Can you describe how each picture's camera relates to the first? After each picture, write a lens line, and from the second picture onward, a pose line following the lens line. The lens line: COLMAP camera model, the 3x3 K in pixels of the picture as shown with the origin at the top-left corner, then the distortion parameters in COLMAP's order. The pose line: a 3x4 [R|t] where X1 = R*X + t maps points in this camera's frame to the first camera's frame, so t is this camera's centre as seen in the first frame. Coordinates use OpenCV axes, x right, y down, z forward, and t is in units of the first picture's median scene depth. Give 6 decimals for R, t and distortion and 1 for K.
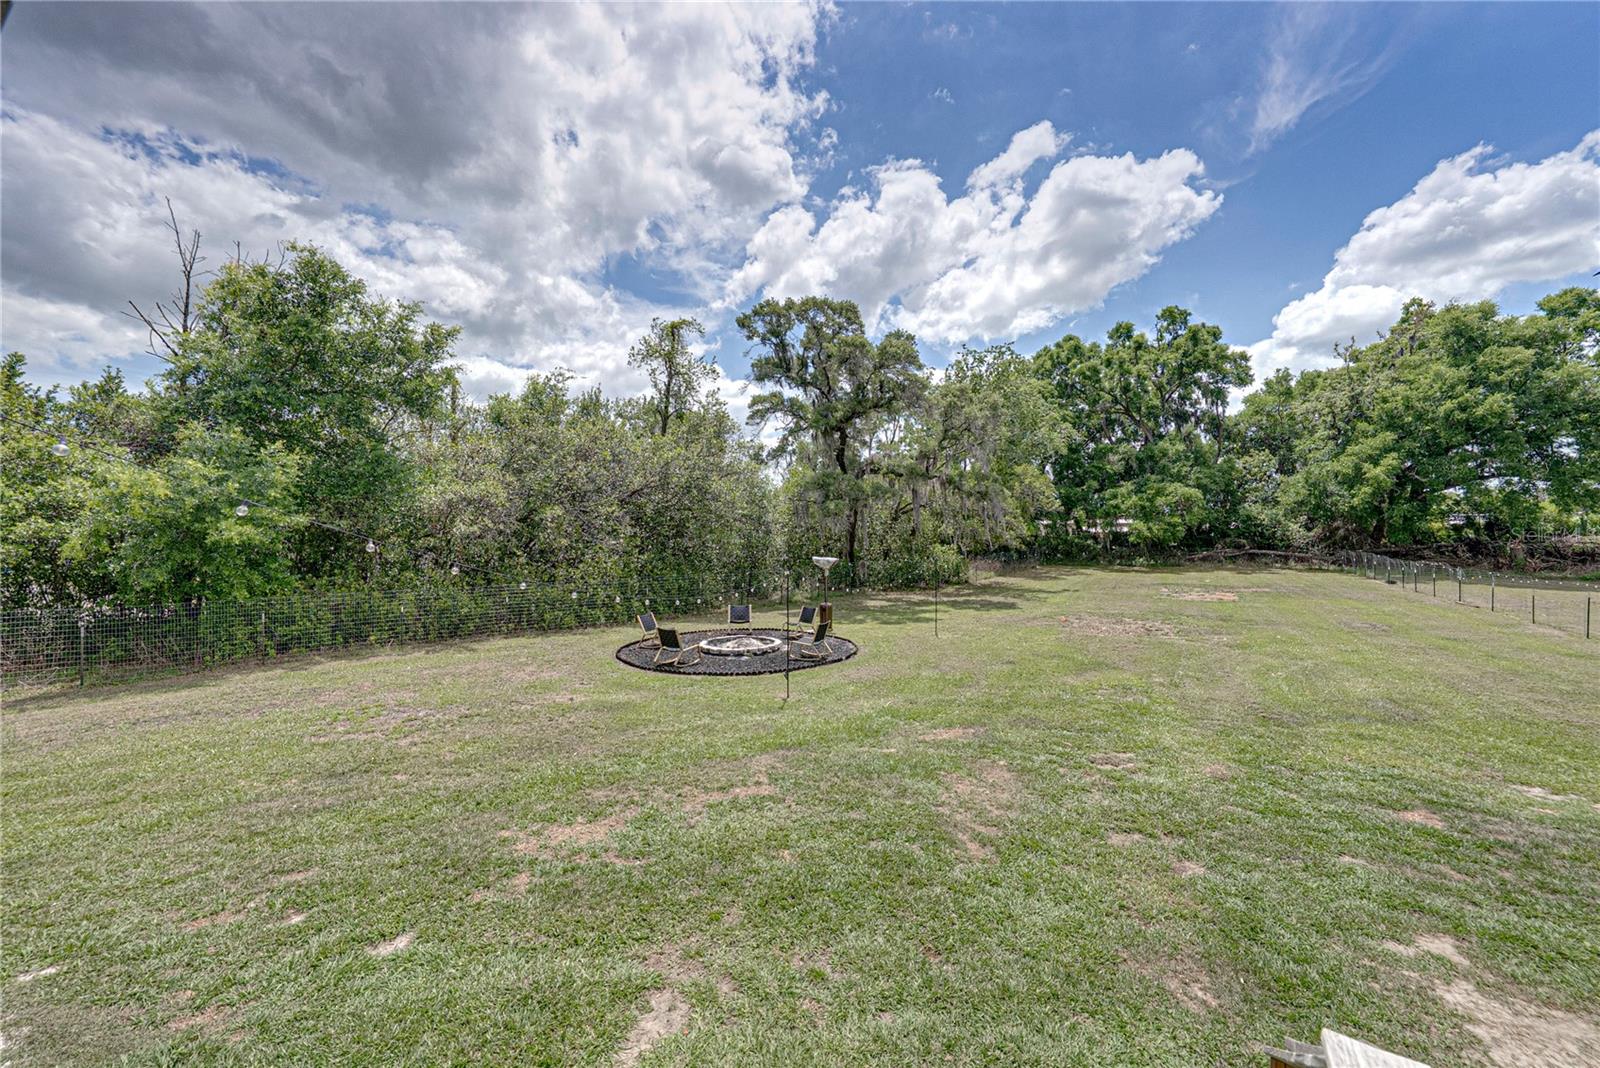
lens RADIAL K [[625.4, 0, 800.9], [0, 625.4, 520.1], [0, 0, 1]] dist [0.001701, -0.000616]
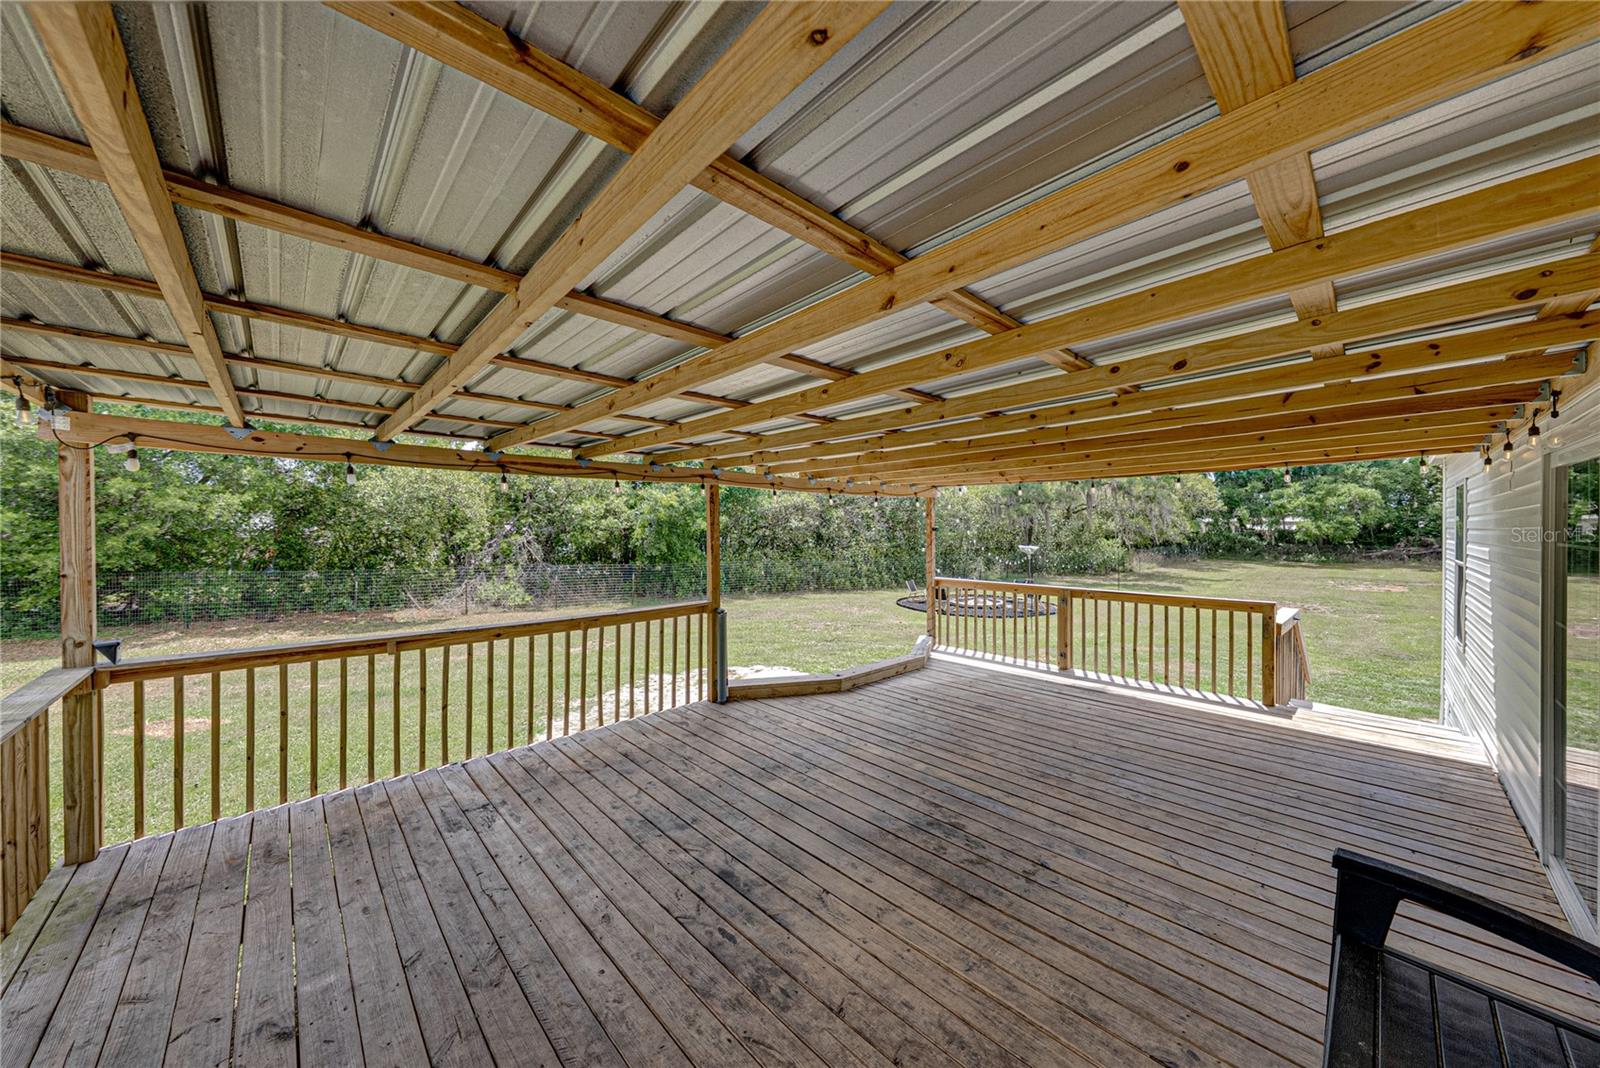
lens RADIAL K [[551.1, 0, 805.3], [0, 551.1, 522.5], [0, 0, 1]] dist [-0.000849, -0.000296]
pose [[0.968266, 0.005388, -0.249864, -0.064788], [-0.002629, 0.999932, 0.011373, -0.002446], [0.249908, -0.010355, 0.968214, -0.147284]]
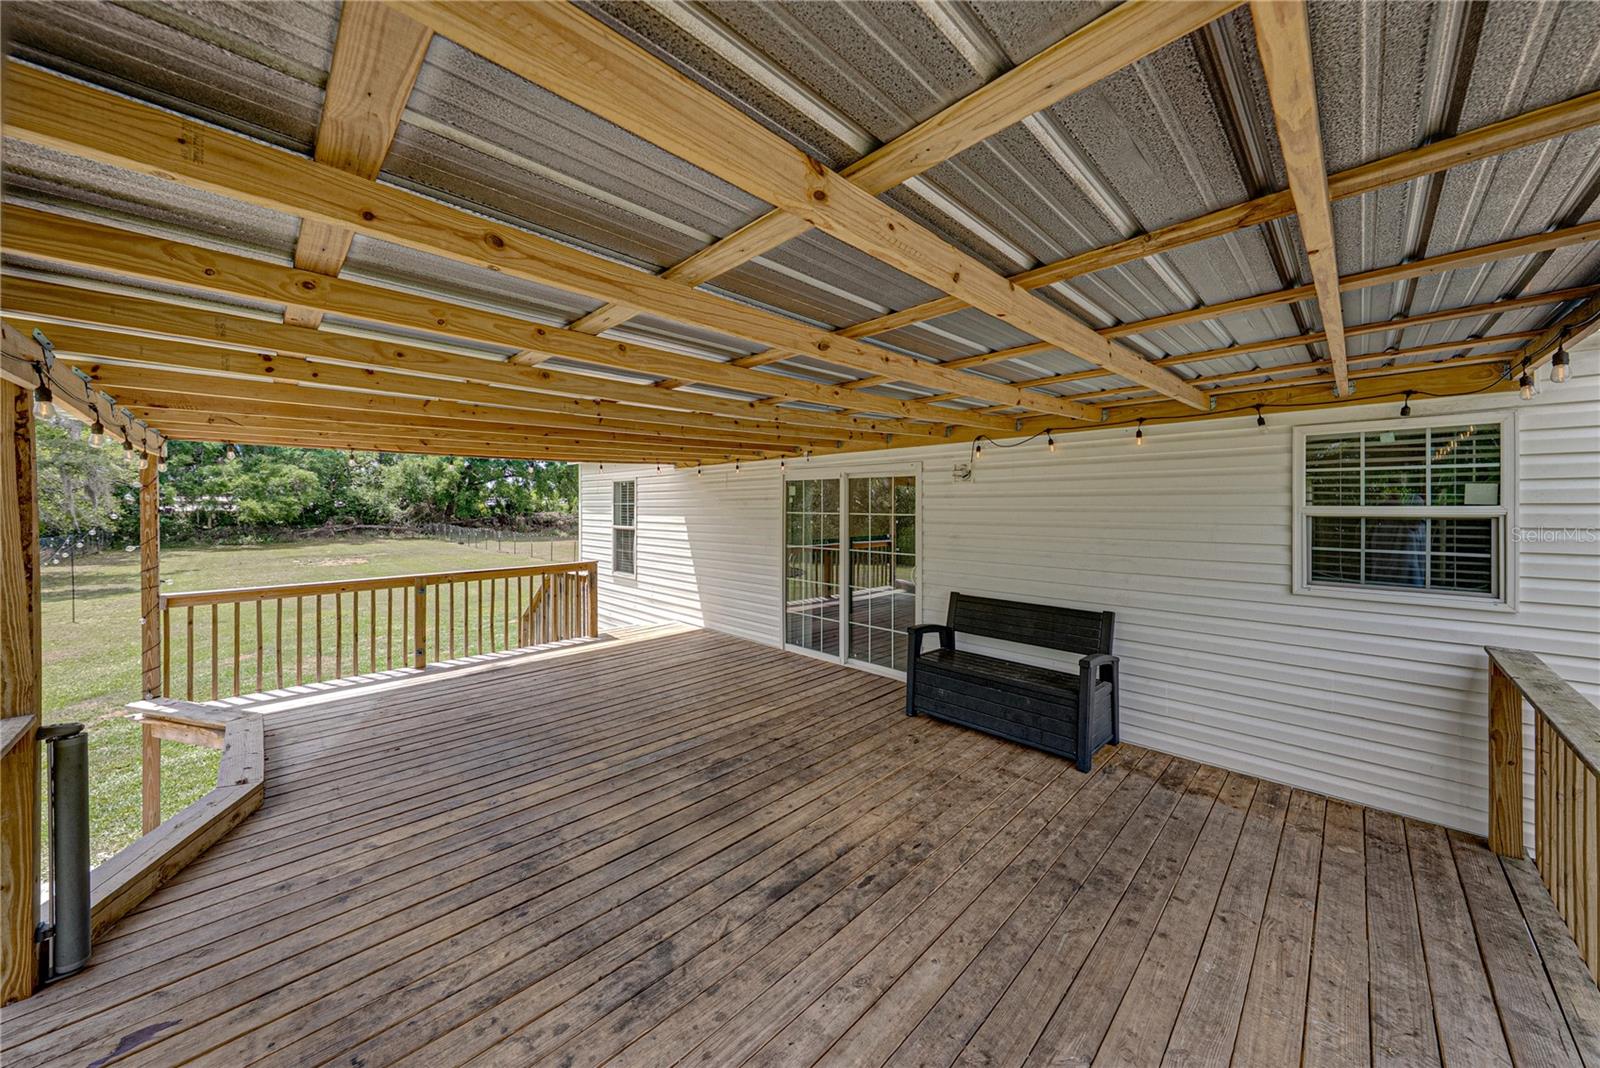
lens RADIAL K [[551.1, 0, 803.3], [0, 551.1, 531.6], [0, 0, 1]] dist [-0.000849, -0.000296]
pose [[0.233889, -0.039318, 0.971468, -0.144042], [-0.016308, 0.998883, 0.044353, -0.001181], [-0.972127, -0.026217, 0.232986, -0.102803]]
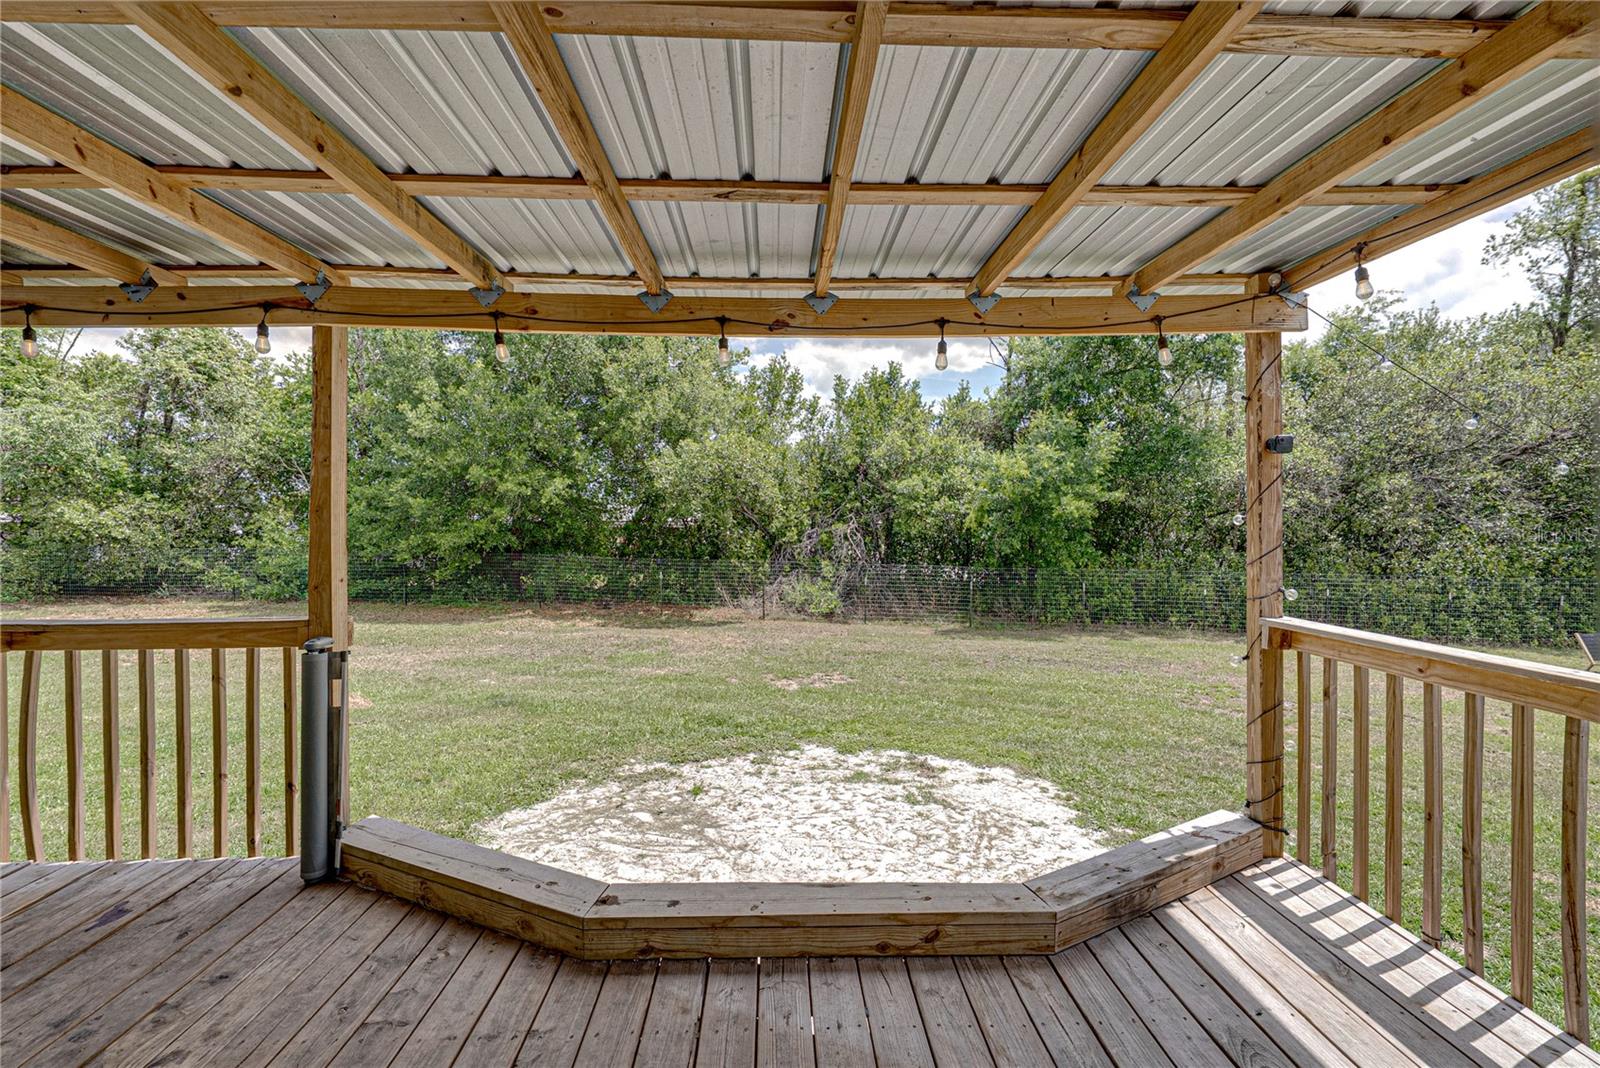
lens RADIAL K [[711.9, 0, 801.7], [0, 711.9, 527.9], [0, 0, 1]] dist [-0.001581, 0.001223]
pose [[0.555101, 0.011151, -0.831708, -0.037171], [0.011505, 0.999712, 0.021082, 0.007521], [0.831703, -0.021271, 0.554812, -0.029635]]
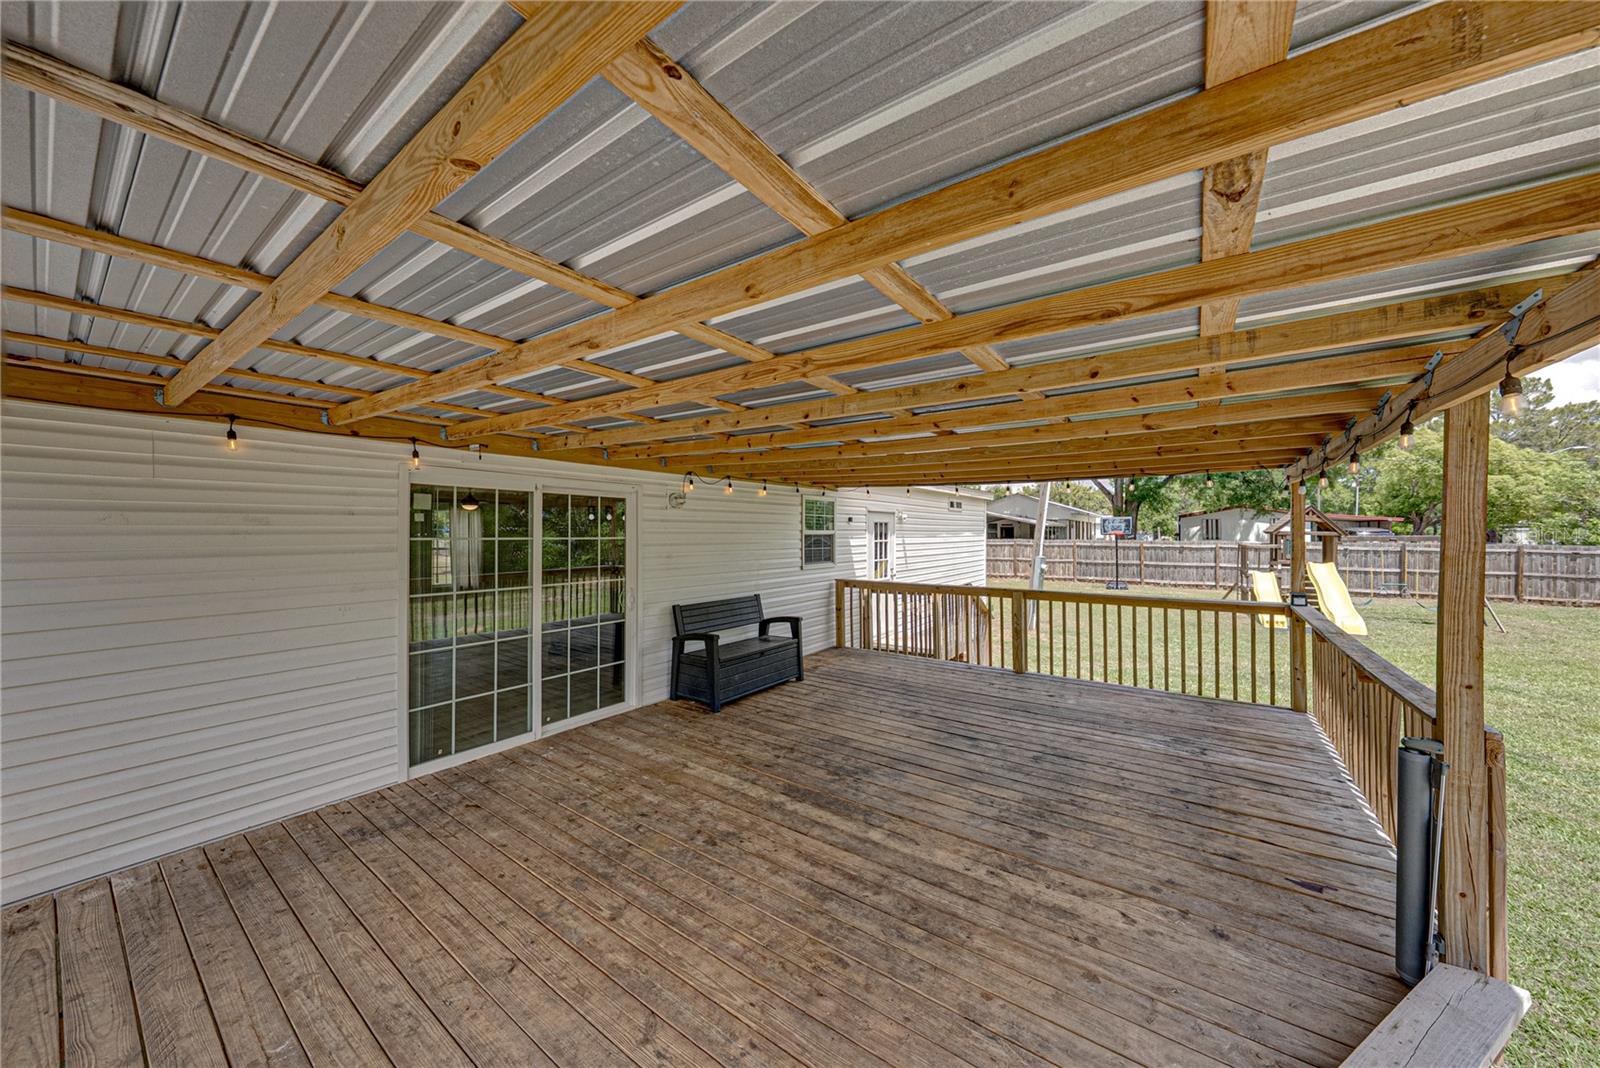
lens RADIAL K [[551.1, 0, 799.3], [0, 551.1, 529.1], [0, 0, 1]] dist [-0.000849, -0.000296]
pose [[-0.997183, 0.005811, 0.074787, -0.064676], [0.004180, 0.999750, -0.021948, 0.001119], [-0.074896, -0.021574, -0.996958, 0.021631]]
